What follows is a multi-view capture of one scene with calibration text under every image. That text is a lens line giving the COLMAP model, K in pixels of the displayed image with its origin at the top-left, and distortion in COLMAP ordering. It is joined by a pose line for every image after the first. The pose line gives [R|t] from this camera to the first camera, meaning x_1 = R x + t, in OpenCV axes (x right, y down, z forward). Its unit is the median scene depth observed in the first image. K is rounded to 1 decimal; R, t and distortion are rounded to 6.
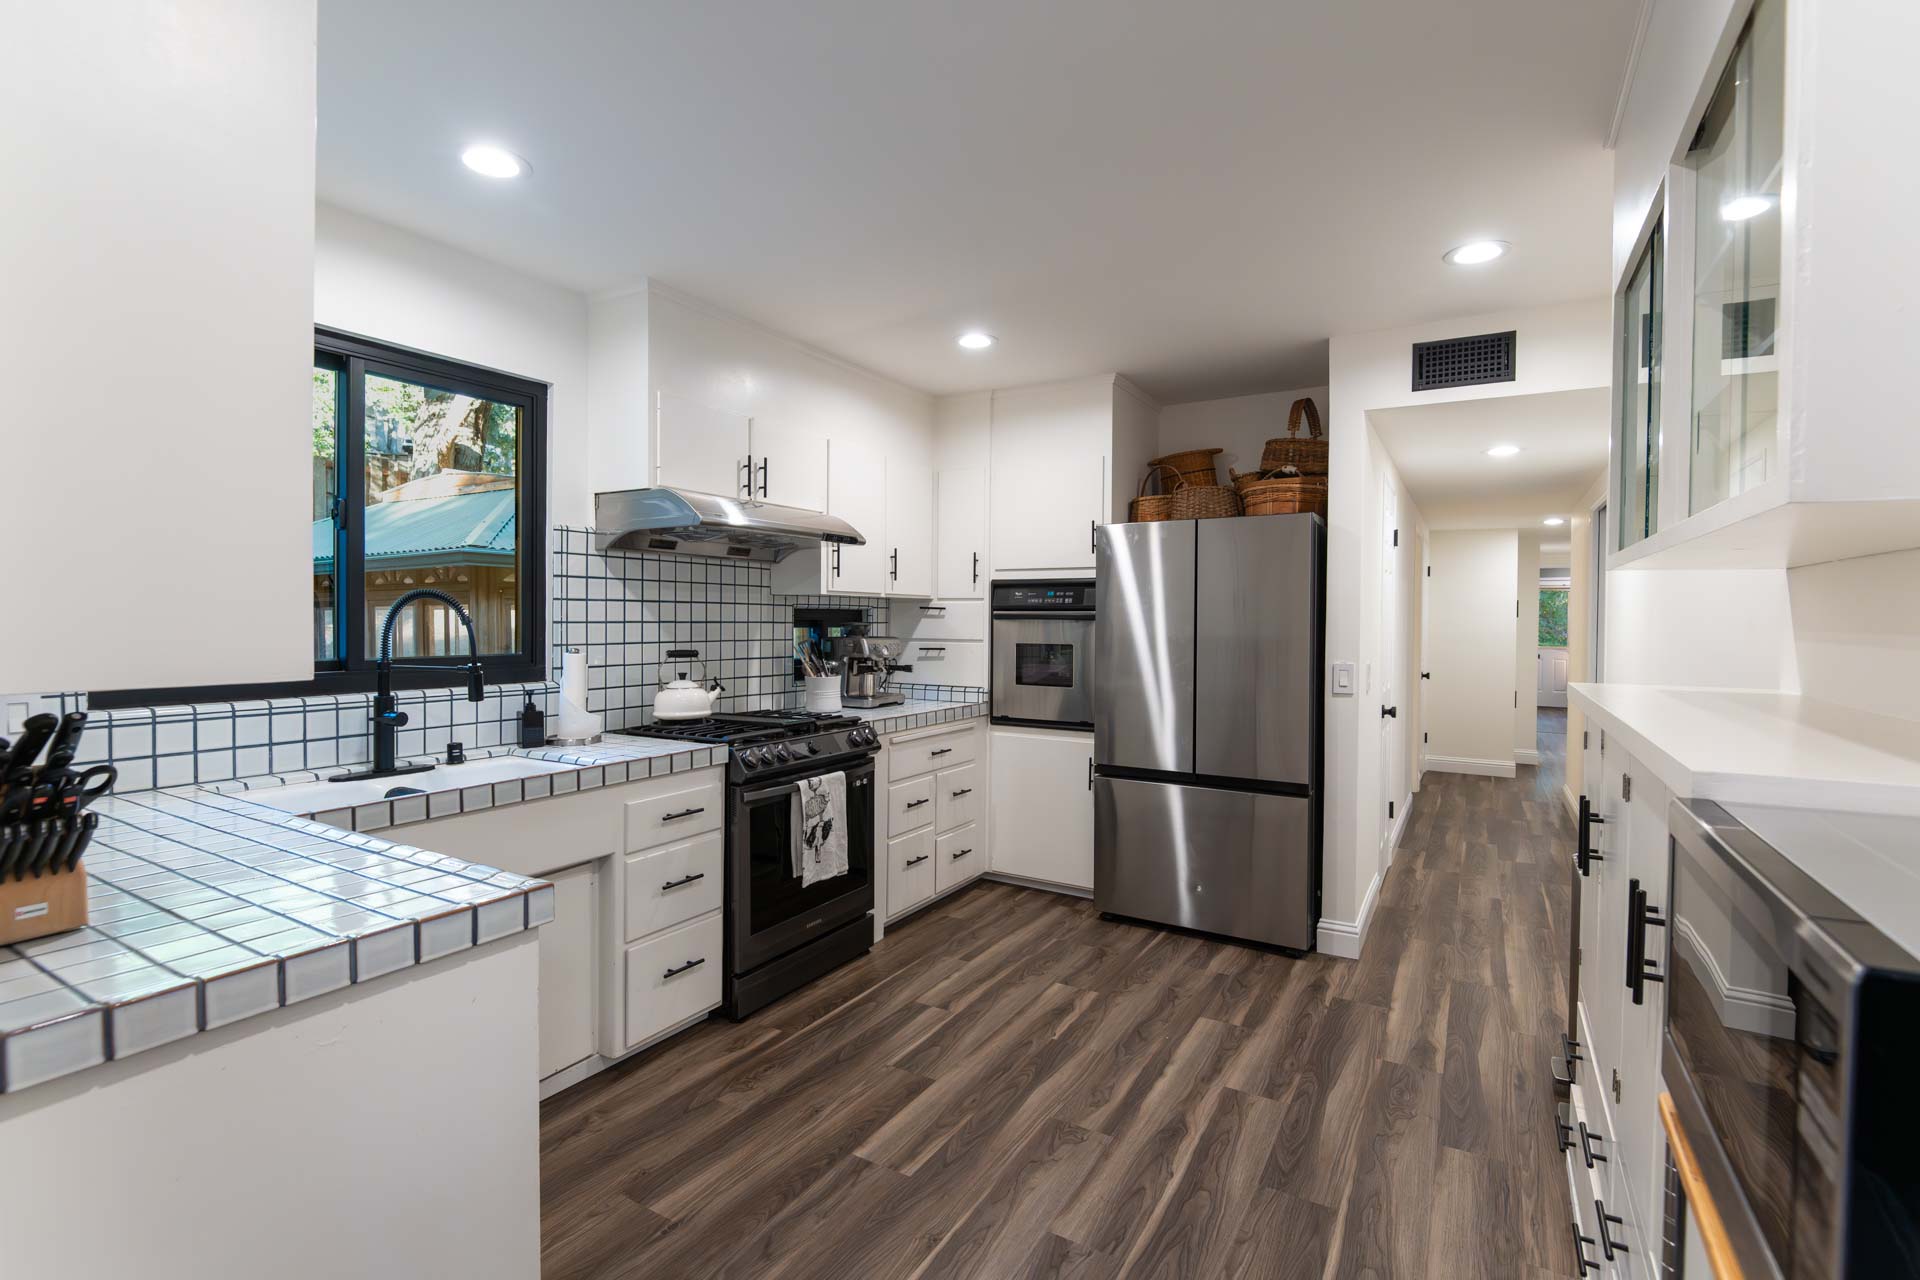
lens RADIAL K [[876.9, 0, 959.7], [0, 876.9, 631.0], [0, 0, 1]] dist [0.022355, 0.000374]
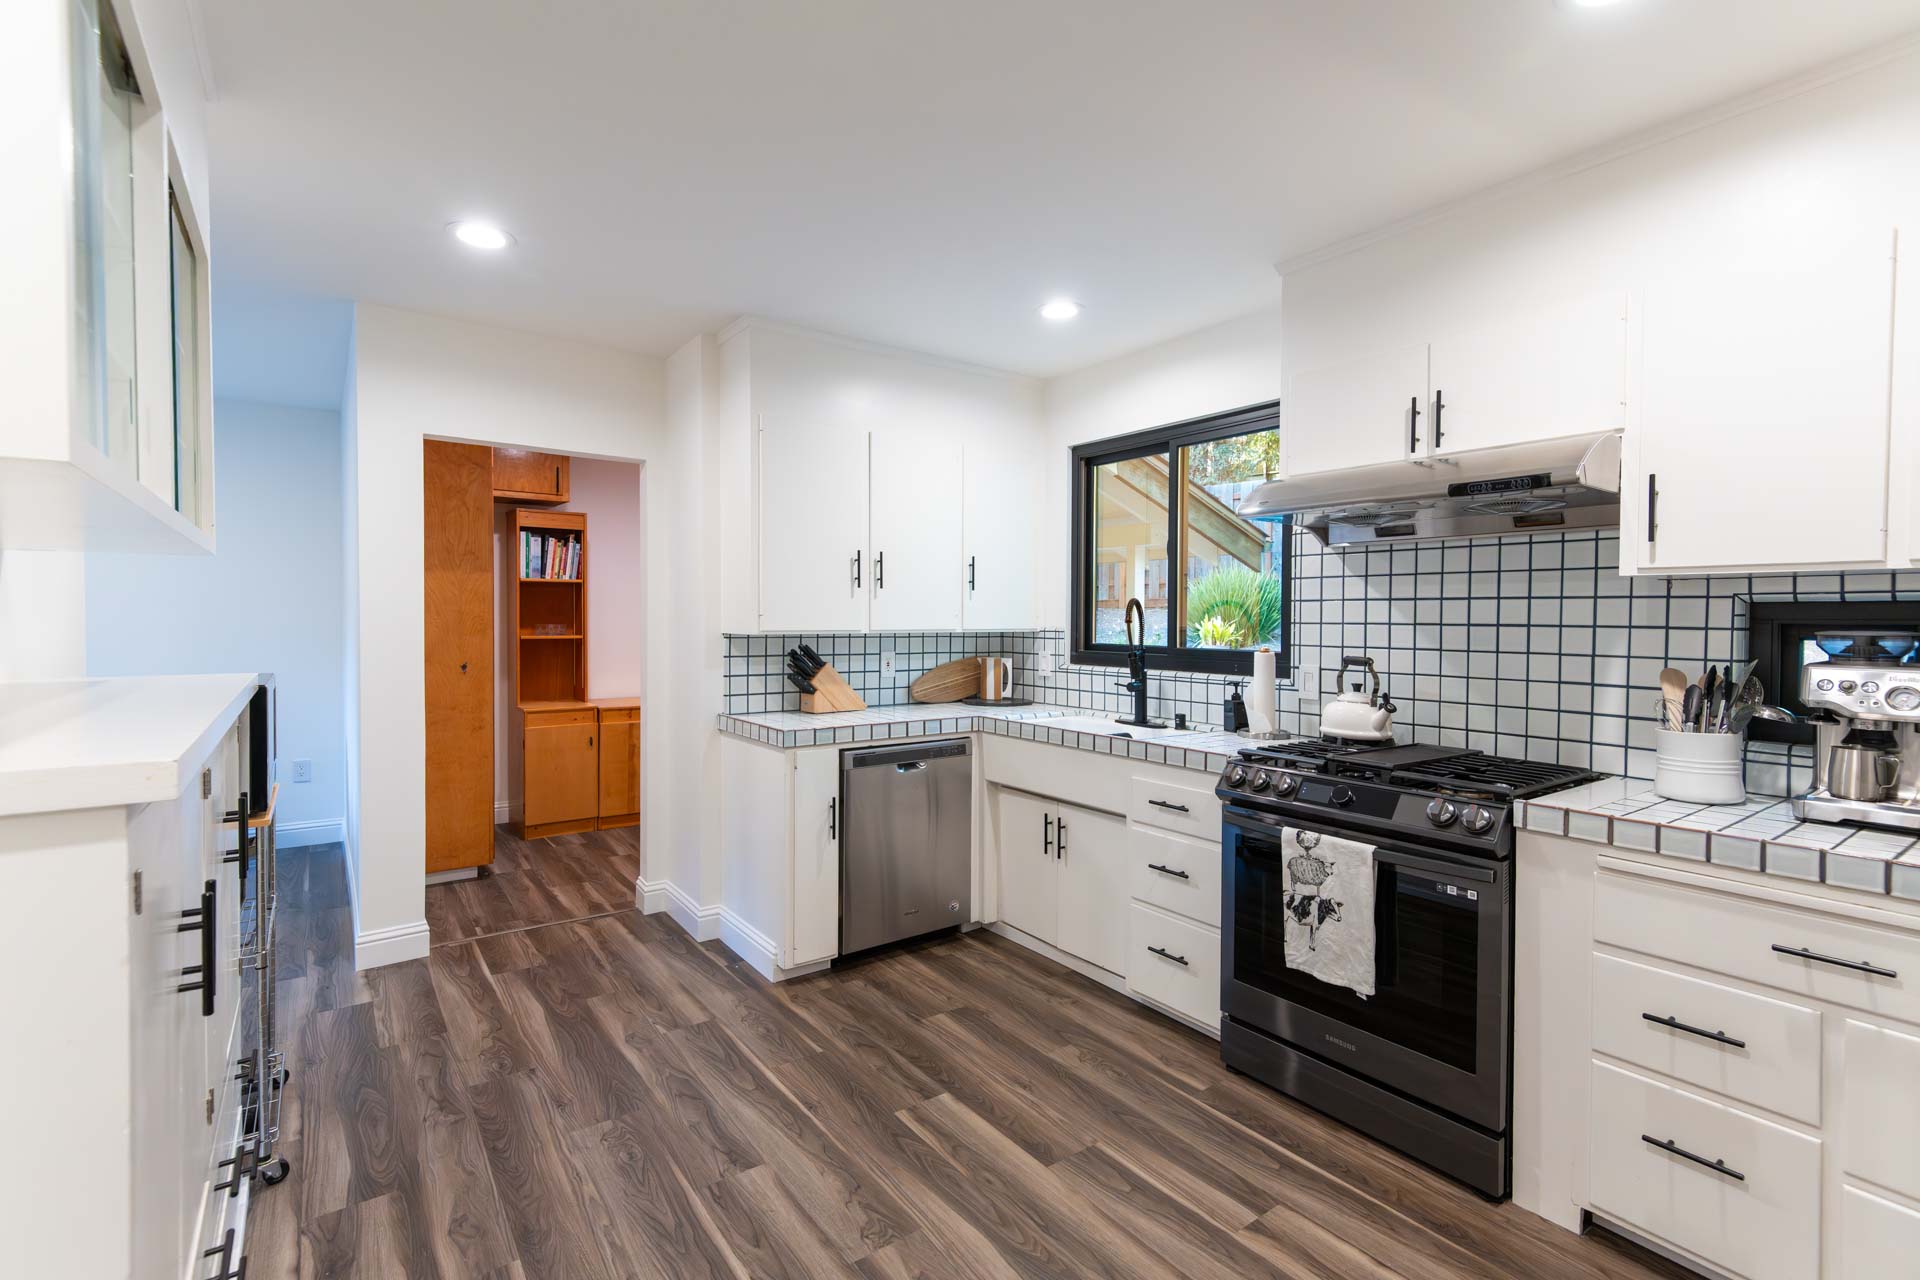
lens RADIAL K [[876.9, 0, 966.3], [0, 876.9, 631.4], [0, 0, 1]] dist [0.022355, 0.000374]
pose [[-0.383329, 0.005326, -0.923596, 0.693078], [-0.024096, 0.999585, 0.015765, -0.007570], [0.923297, 0.028298, -0.383042, 1.109073]]
